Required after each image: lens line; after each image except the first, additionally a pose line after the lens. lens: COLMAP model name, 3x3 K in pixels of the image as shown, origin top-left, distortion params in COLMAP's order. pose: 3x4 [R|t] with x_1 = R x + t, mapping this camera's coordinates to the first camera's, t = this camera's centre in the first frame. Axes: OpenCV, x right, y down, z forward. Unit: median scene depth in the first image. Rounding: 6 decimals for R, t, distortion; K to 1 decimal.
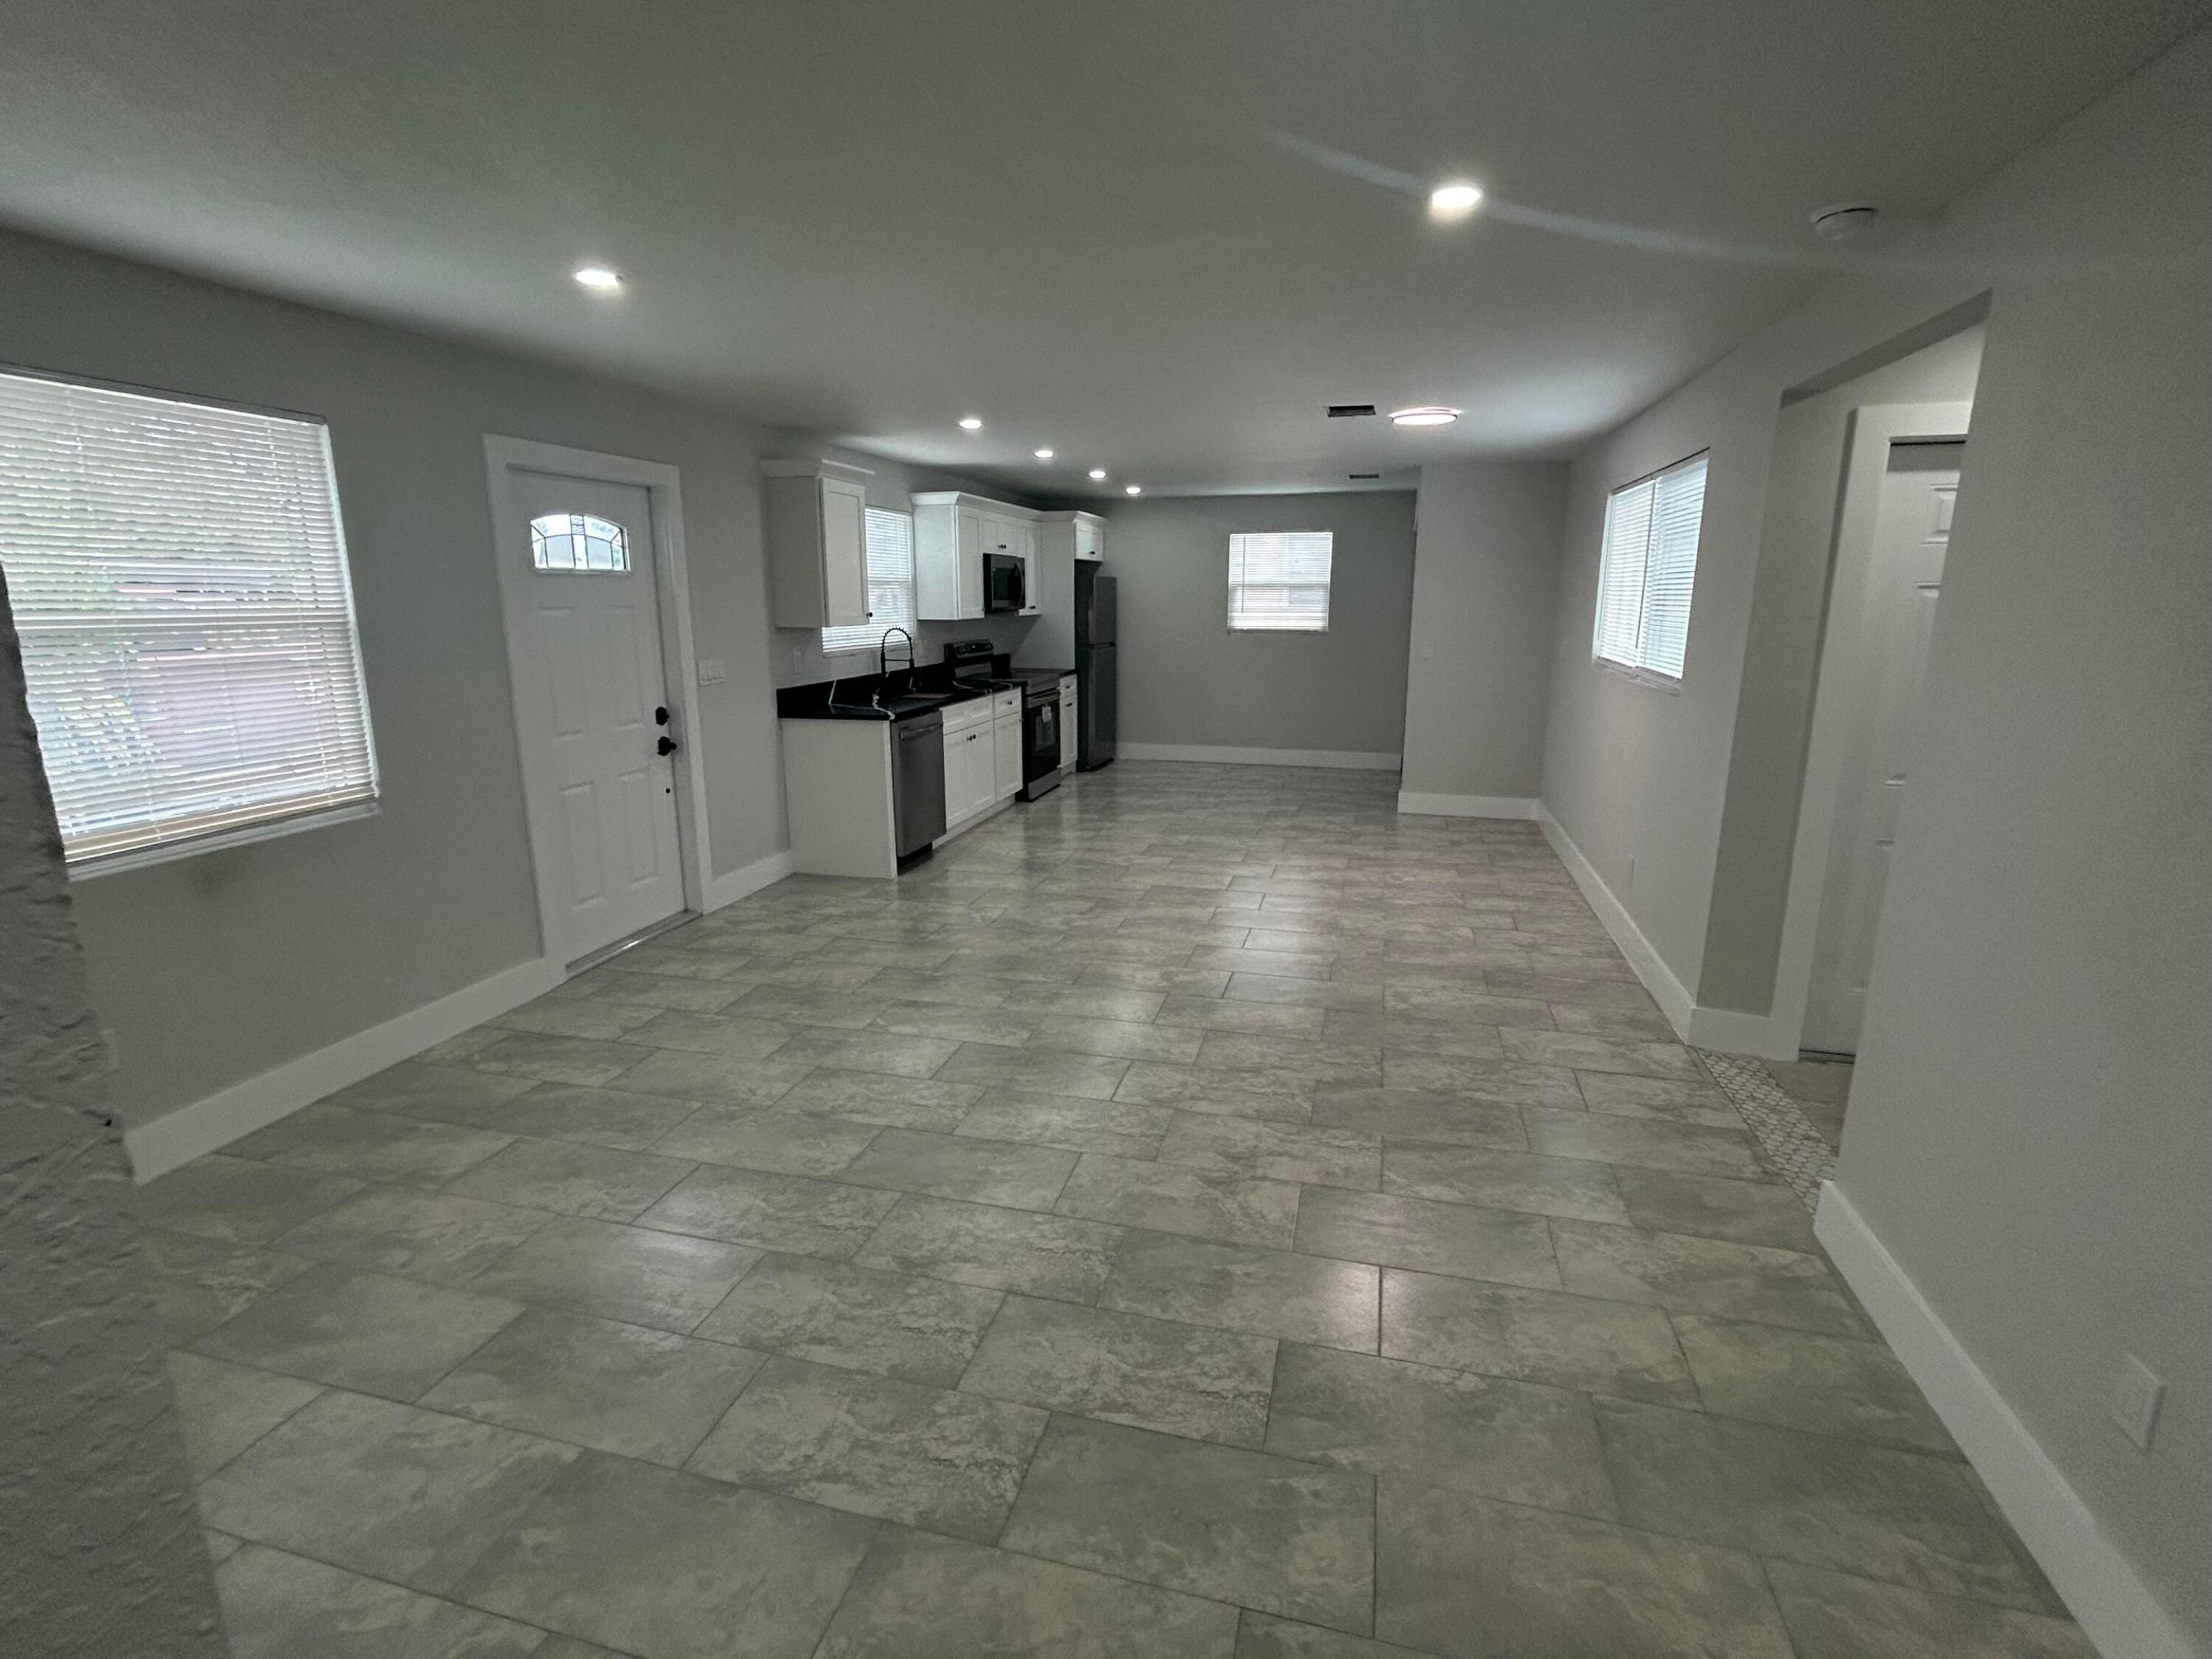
lens RADIAL K [[1050.6, 0, 1100.8], [0, 1050.6, 819.5], [0, 0, 1]] dist [-0.001177, 0.004862]
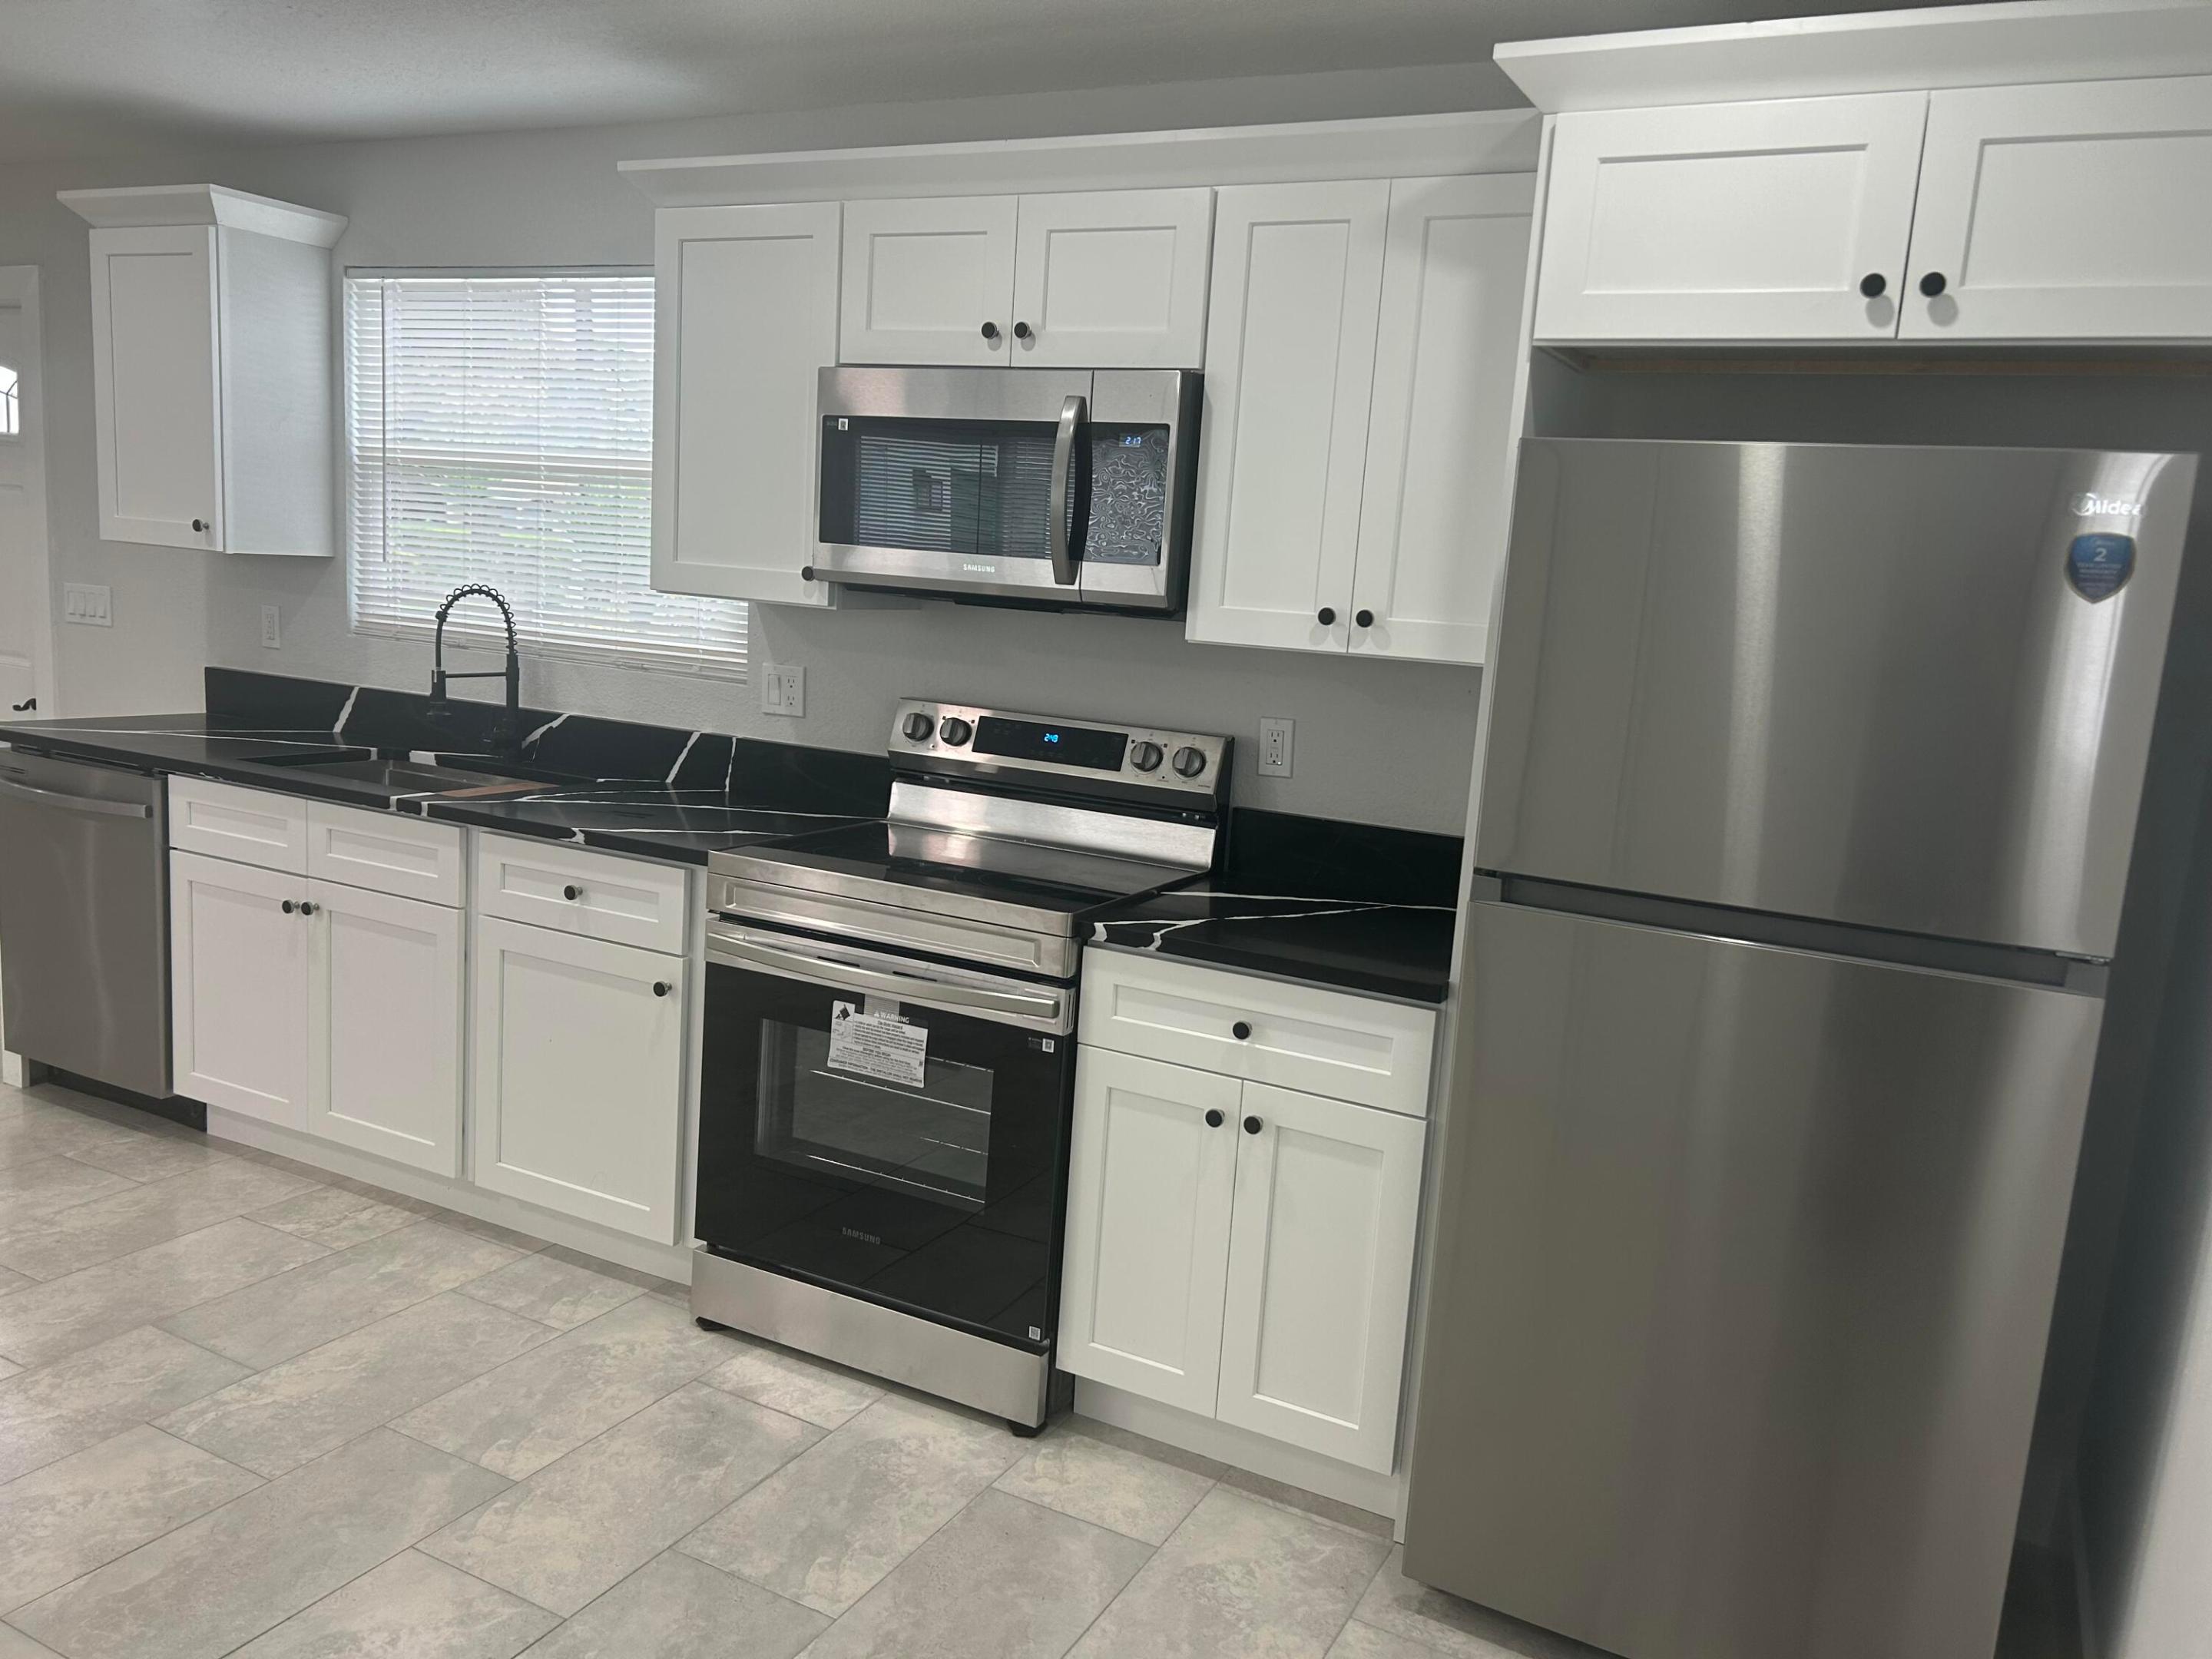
lens RADIAL K [[1649.5, 0, 1109.1], [0, 1649.5, 840.8], [0, 0, 1]] dist [0.049453, -0.058414]
pose [[-0.211511, 0.148912, -0.965965, 0.515784], [-0.271905, 0.940344, 0.204499, -0.429447], [0.938792, 0.305905, -0.158403, 2.046766]]
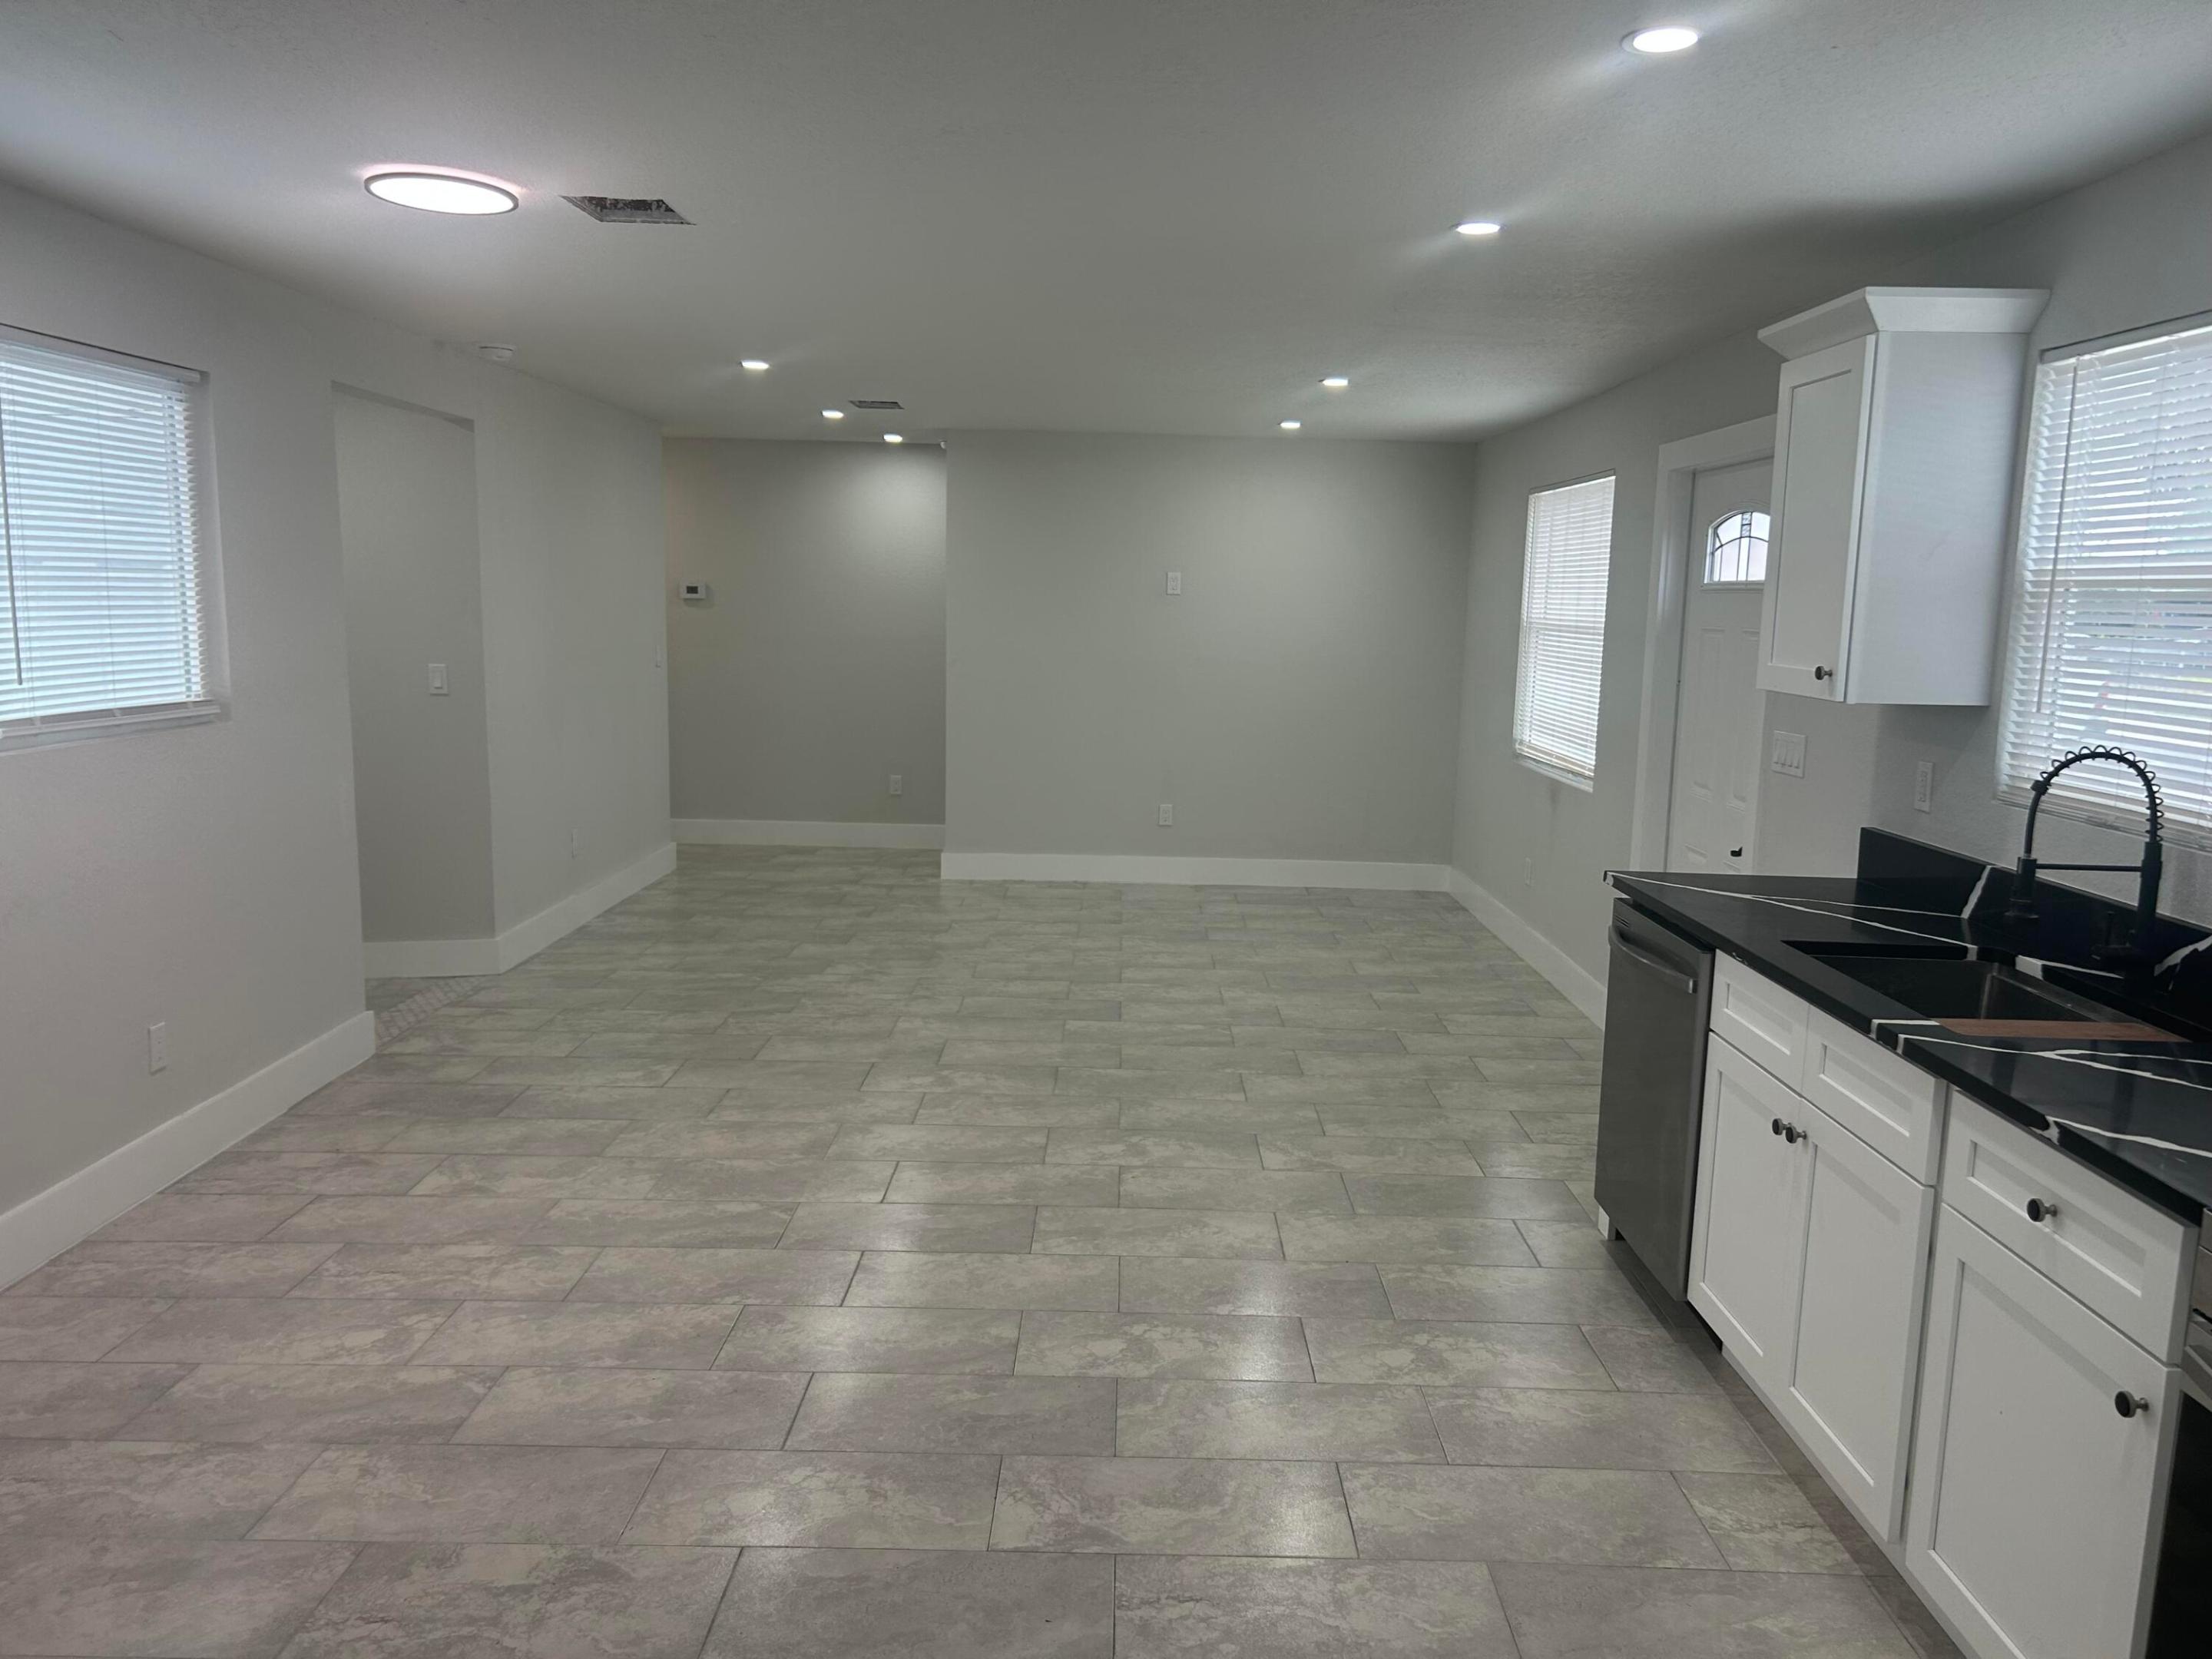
lens RADIAL K [[1649.5, 0, 1130.2], [0, 1649.5, 841.7], [0, 0, 1]] dist [0.049453, -0.058414]
pose [[-0.964691, 0.014614, -0.262978, 0.246876], [-0.079782, 0.935337, 0.344645, -0.444656], [0.251010, 0.353457, -0.901145, 2.053758]]
